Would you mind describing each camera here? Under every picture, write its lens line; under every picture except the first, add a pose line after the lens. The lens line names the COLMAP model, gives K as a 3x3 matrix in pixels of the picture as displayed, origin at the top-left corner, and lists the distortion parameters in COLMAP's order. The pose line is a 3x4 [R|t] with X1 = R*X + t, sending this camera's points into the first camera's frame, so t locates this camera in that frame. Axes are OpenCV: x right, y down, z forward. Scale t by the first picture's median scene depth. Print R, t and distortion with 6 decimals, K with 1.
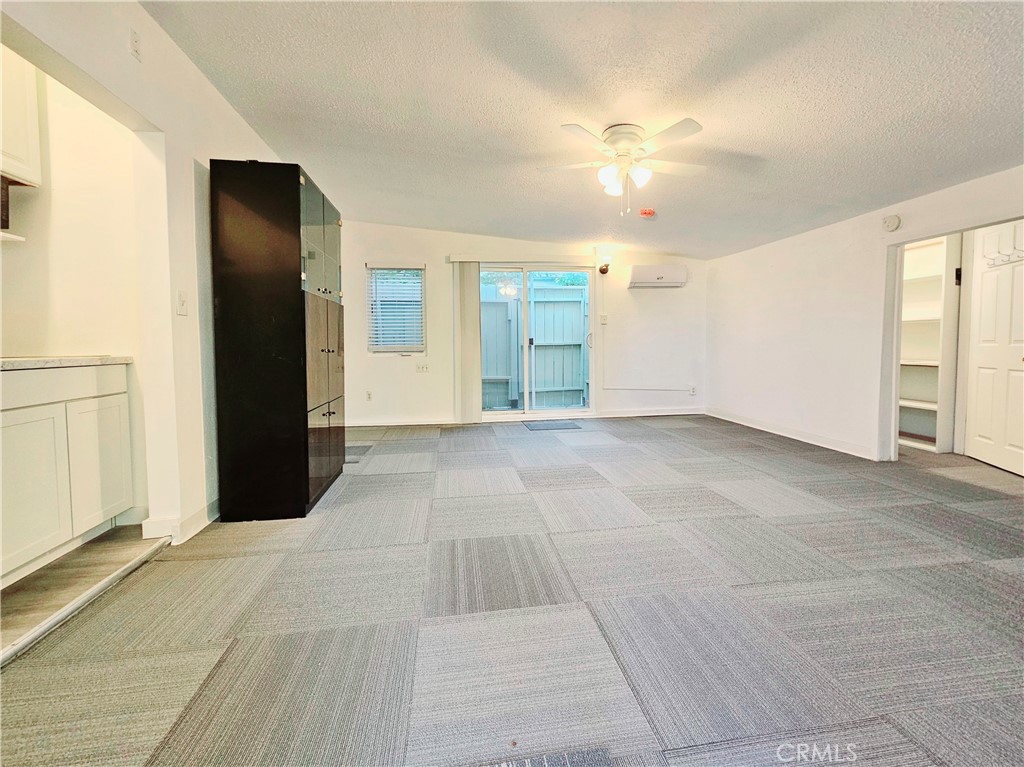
lens RADIAL K [[450.7, 0, 512.0], [0, 450.7, 383.5], [0, 0, 1]] dist [0.001344, 0.000127]
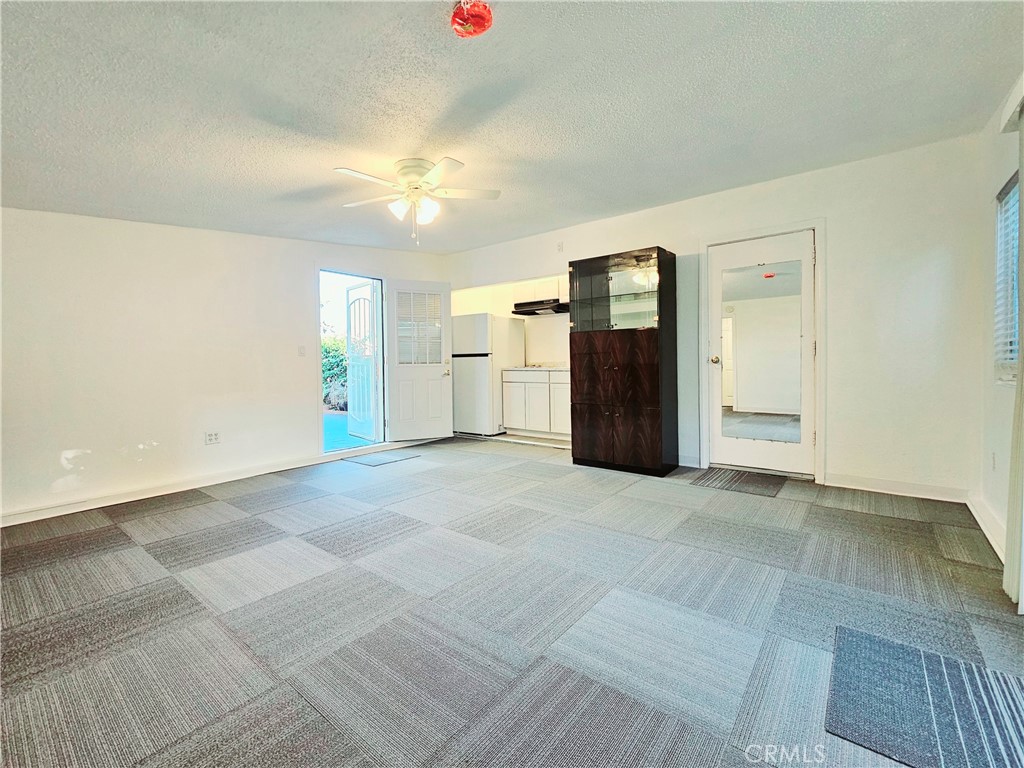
lens RADIAL K [[466.1, 0, 510.9], [0, 466.1, 359.9], [0, 0, 1]] dist [0.001337, 0.000248]
pose [[-0.753719, 0.018649, -0.656932, 0.752016], [-0.035083, 0.997030, 0.068555, -0.181484], [0.656260, 0.074718, -0.750826, 1.824684]]
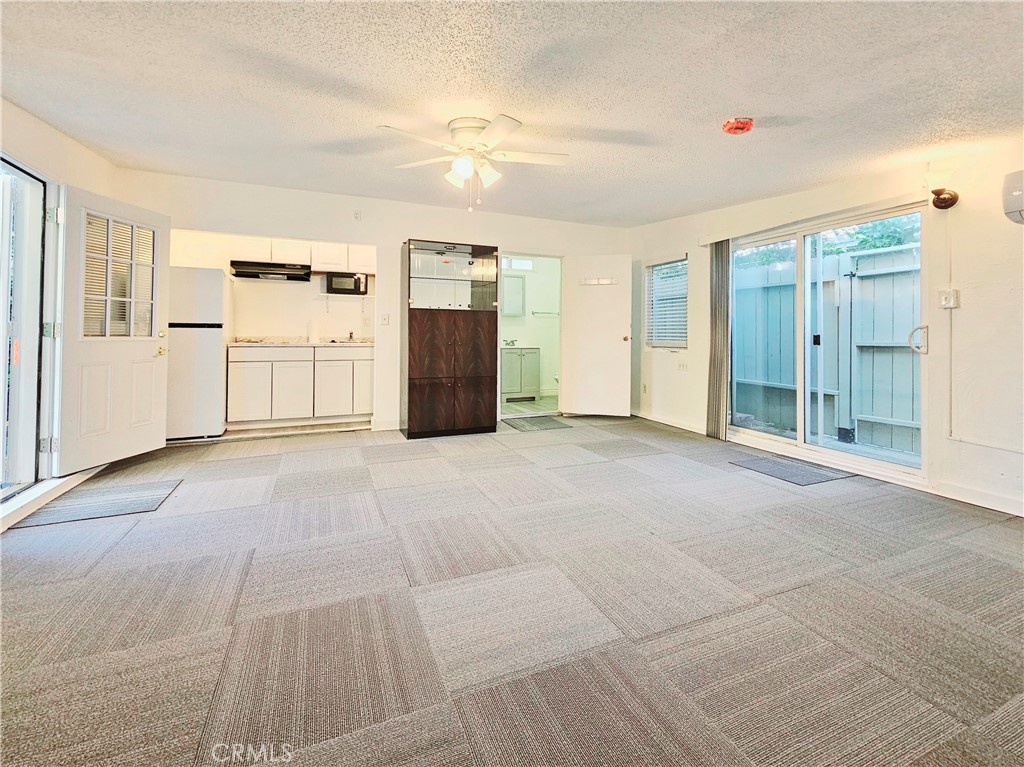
lens RADIAL K [[449.8, 0, 513.6], [0, 449.8, 331.2], [0, 0, 1]] dist [-0.014861, 0.000179]
pose [[0.239168, -0.000901, -0.970978, 1.101238], [-0.090601, 0.995616, -0.023241, -0.096273], [0.966742, 0.093530, 0.238037, 0.813849]]
